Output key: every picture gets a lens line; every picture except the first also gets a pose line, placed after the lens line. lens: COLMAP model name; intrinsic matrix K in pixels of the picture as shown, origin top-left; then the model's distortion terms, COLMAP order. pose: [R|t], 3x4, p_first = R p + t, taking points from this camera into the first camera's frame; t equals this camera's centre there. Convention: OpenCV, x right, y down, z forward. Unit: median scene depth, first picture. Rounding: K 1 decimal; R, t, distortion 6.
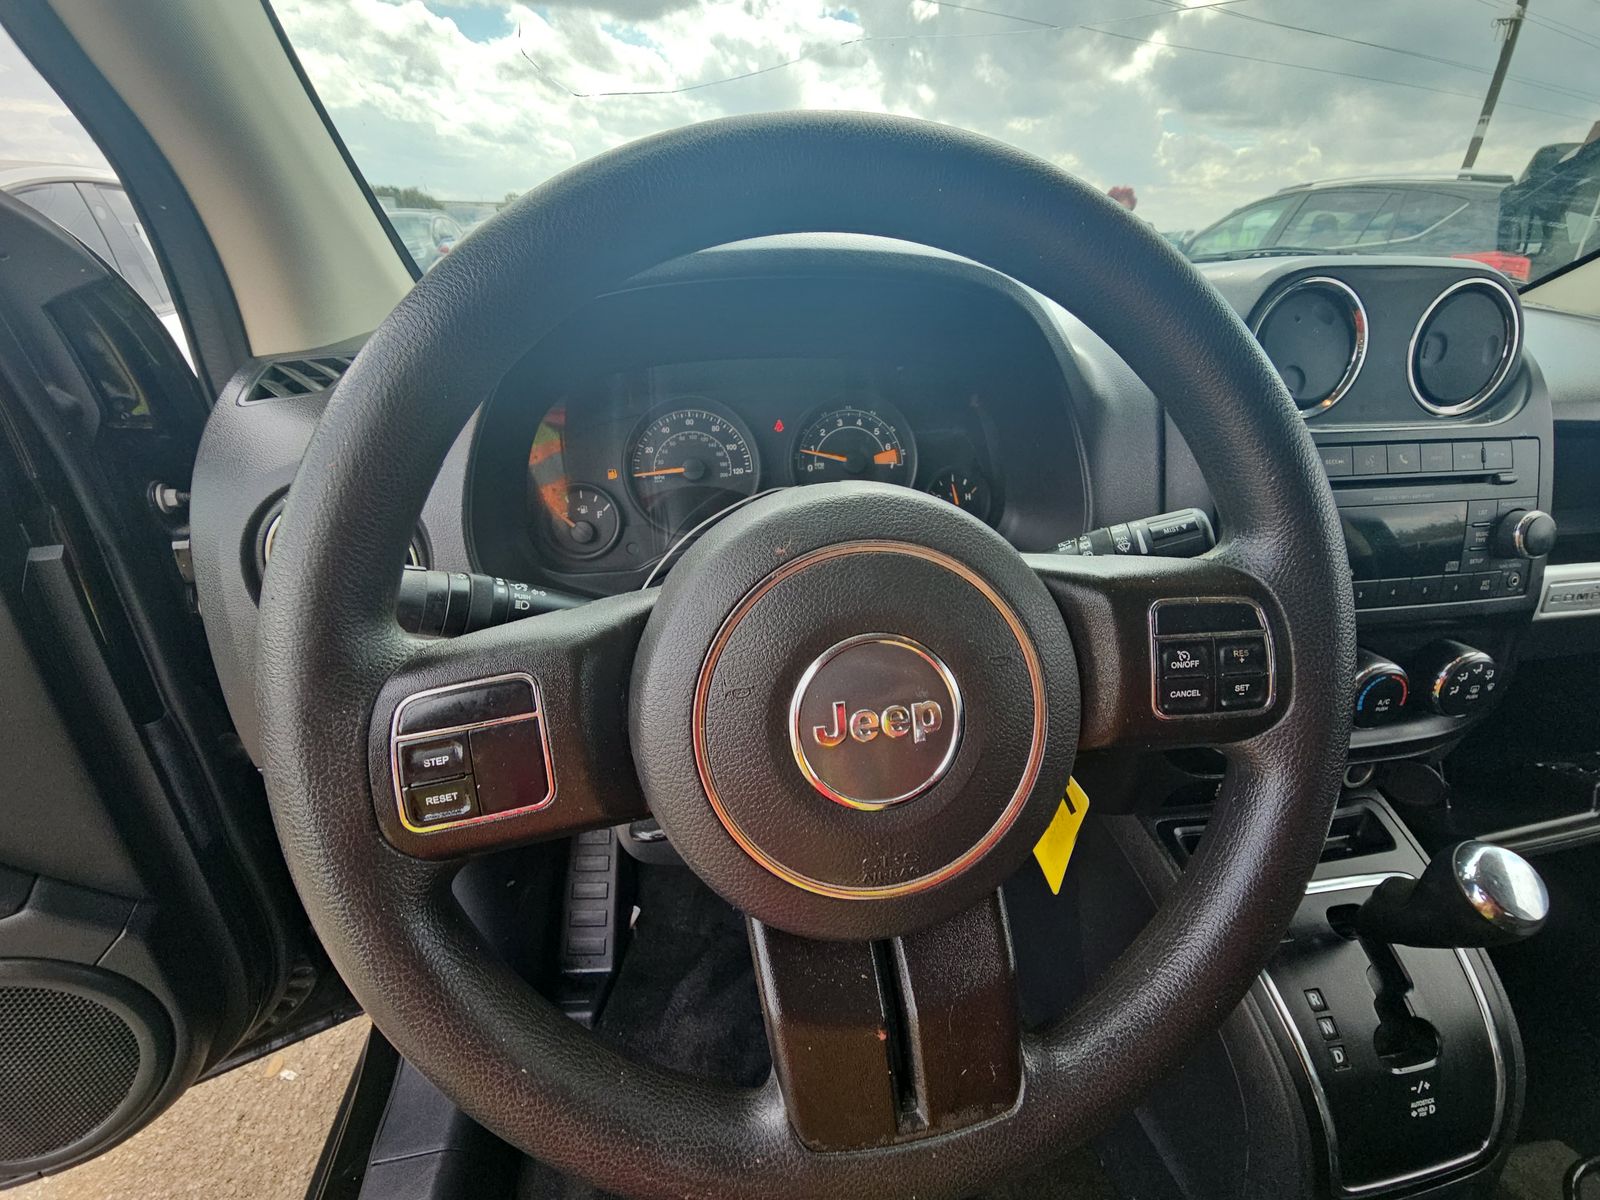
lens RADIAL K [[650.5, 0, 800.0], [0, 650.5, 600.0], [0, 0, 1]] dist [0.015323, -0.014792]
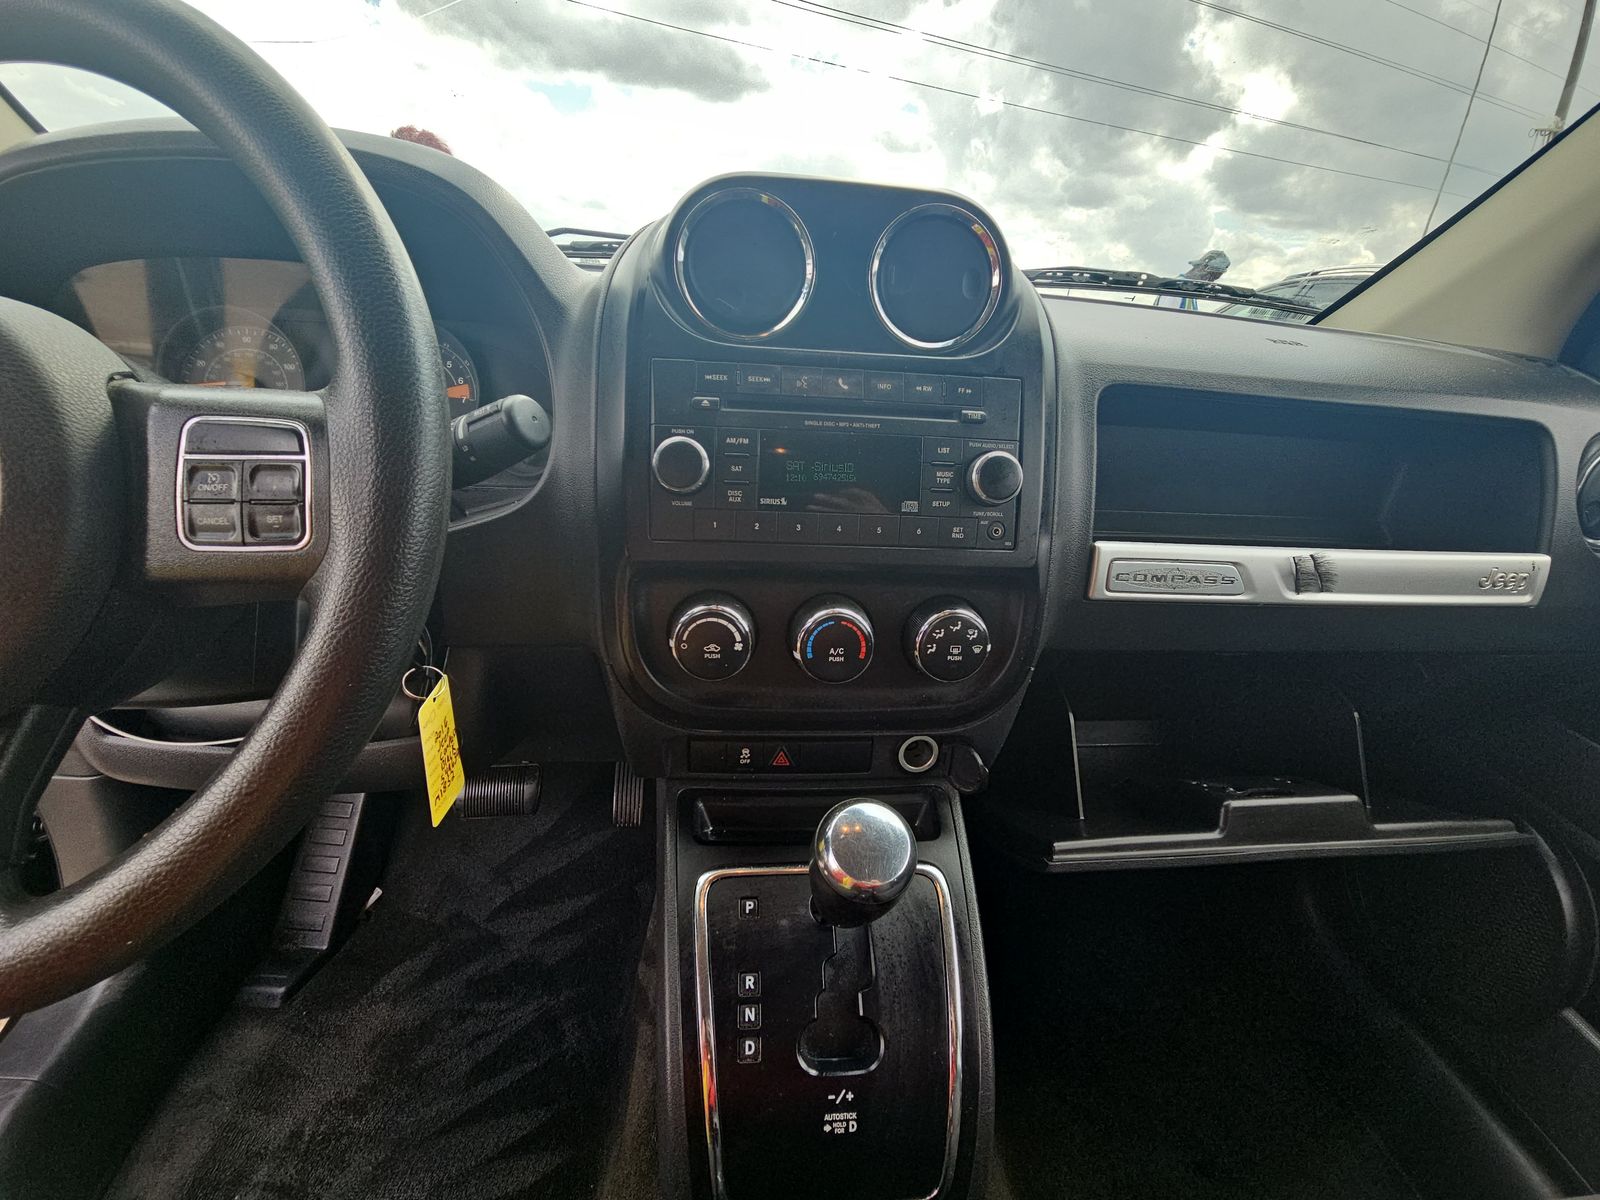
lens RADIAL K [[642.3, 0, 798.7], [0, 642.3, 610.6], [0, 0, 1]] dist [-0.000586, -0.002189]
pose [[0.996793, 0.073338, -0.032021, 0.866101], [-0.075114, 0.995467, -0.058330, 0.156022], [0.027598, 0.060549, 0.997784, 0.094953]]
